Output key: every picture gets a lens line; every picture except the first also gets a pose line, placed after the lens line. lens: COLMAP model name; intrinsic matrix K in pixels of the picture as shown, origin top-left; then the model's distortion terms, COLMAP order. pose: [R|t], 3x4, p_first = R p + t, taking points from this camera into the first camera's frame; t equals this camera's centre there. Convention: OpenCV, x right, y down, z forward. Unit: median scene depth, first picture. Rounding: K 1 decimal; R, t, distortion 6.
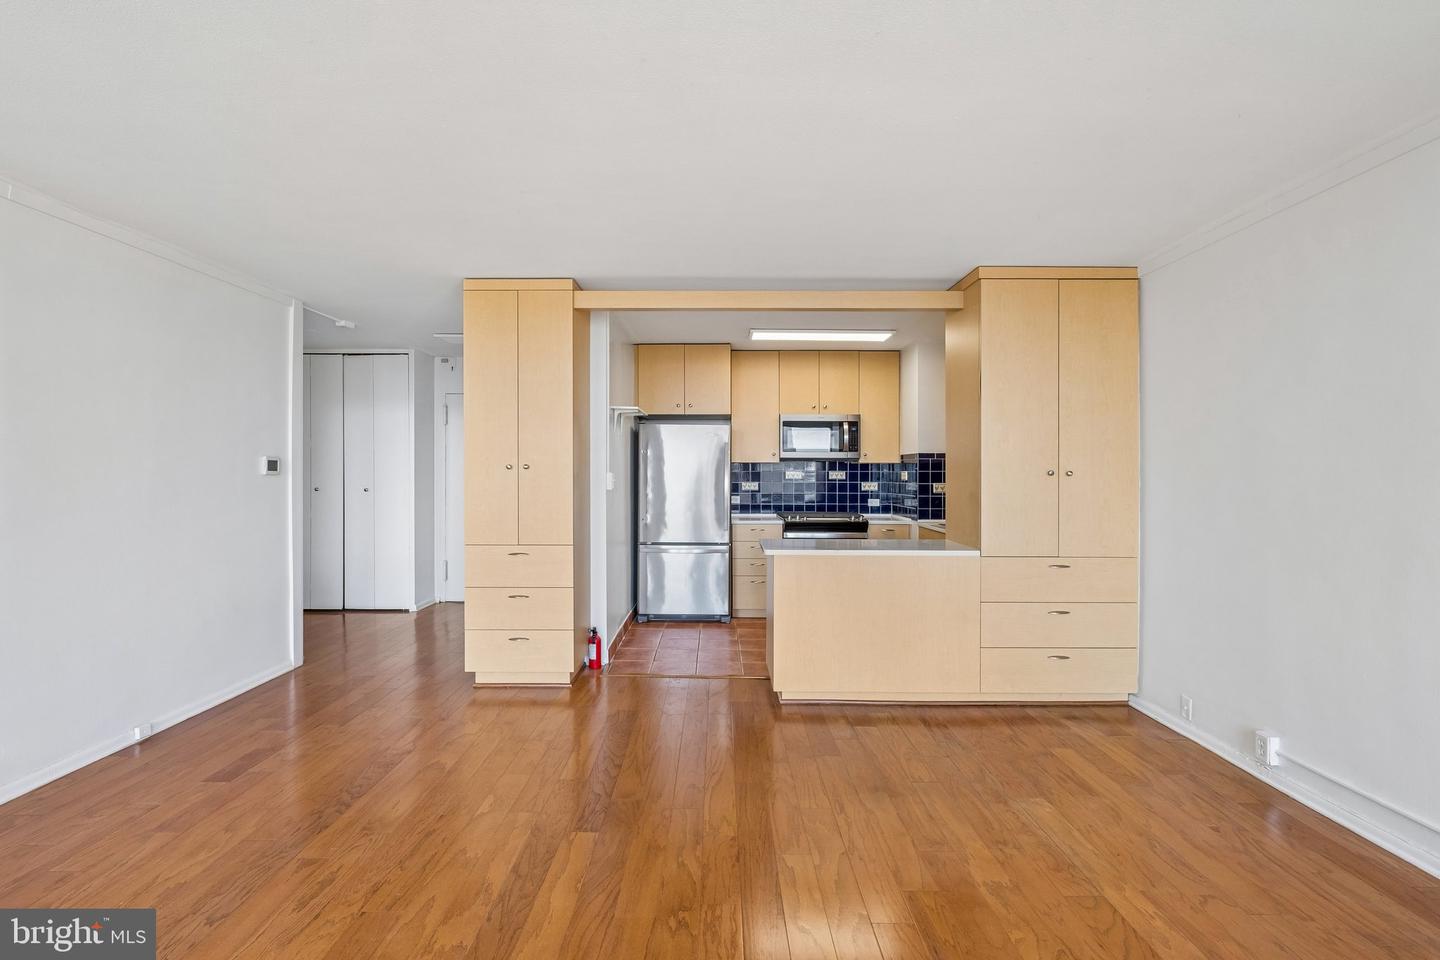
lens RADIAL K [[625.8, 0, 720.0], [0, 625.8, 480.0], [0, 0, 1]] dist [-0.001525, -0.000225]
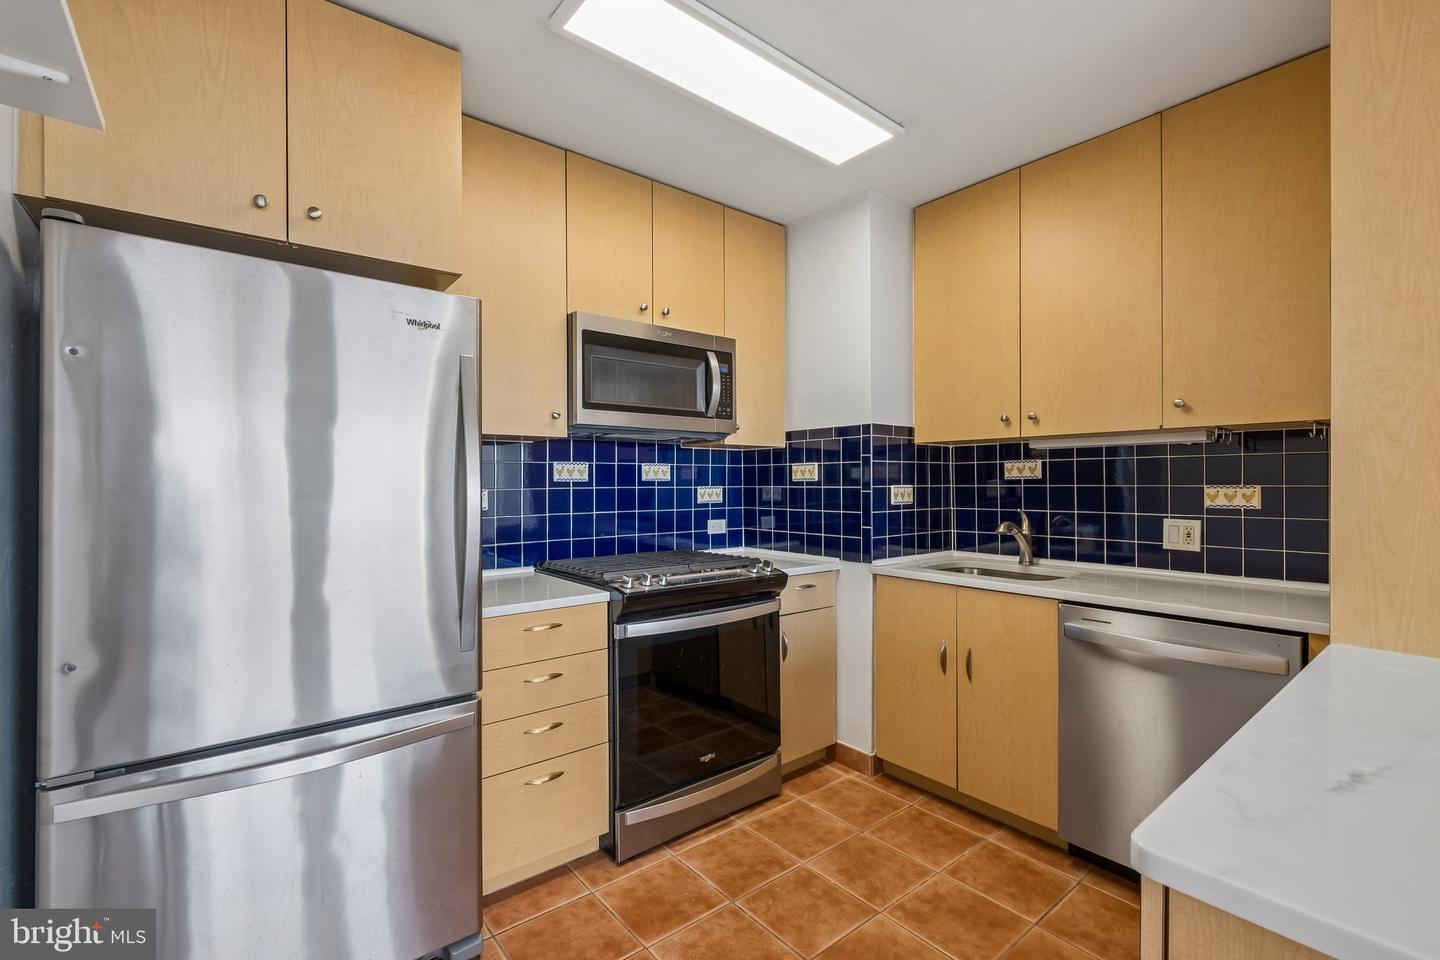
lens RADIAL K [[631.3, 0, 708.1], [0, 631.3, 481.1], [0, 0, 1]] dist [-0.001187, -0.000049]
pose [[0.784914, -0.005250, 0.619582, -0.084163], [0.014077, 0.999857, -0.009361, 0.004354], [-0.619444, 0.016070, 0.784876, 0.681476]]
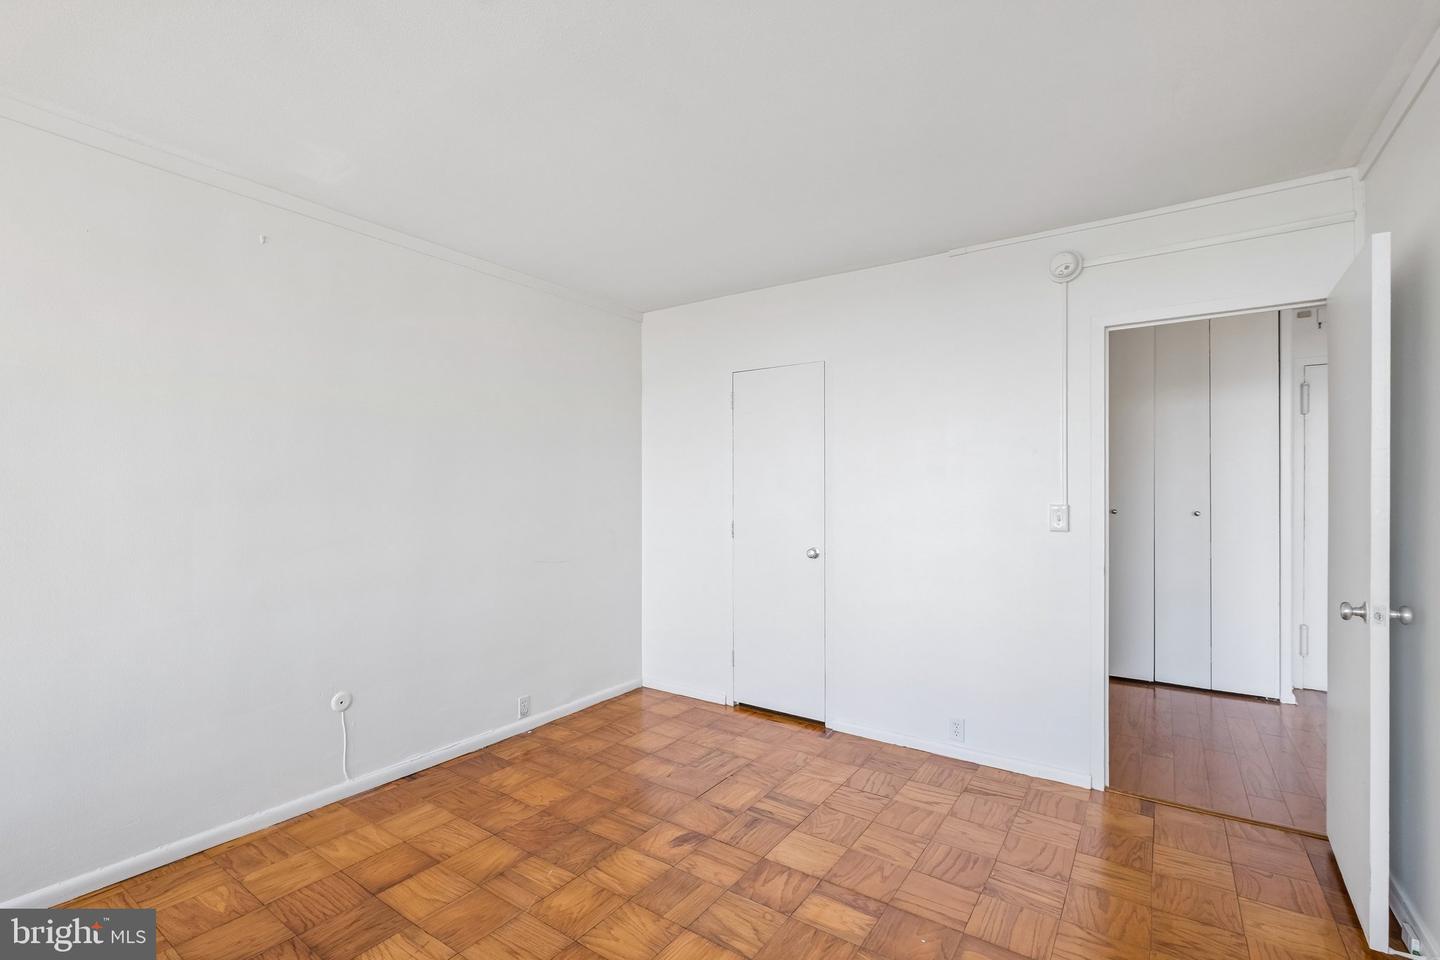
lens RADIAL K [[631.3, 0, 708.1], [0, 631.3, 481.1], [0, 0, 1]] dist [-0.001187, -0.000049]
pose [[0.810733, -0.005382, -0.585391, -0.626535], [-0.006217, 0.999822, -0.017802, -0.003919], [0.585383, 0.018072, 0.810555, 0.130297]]
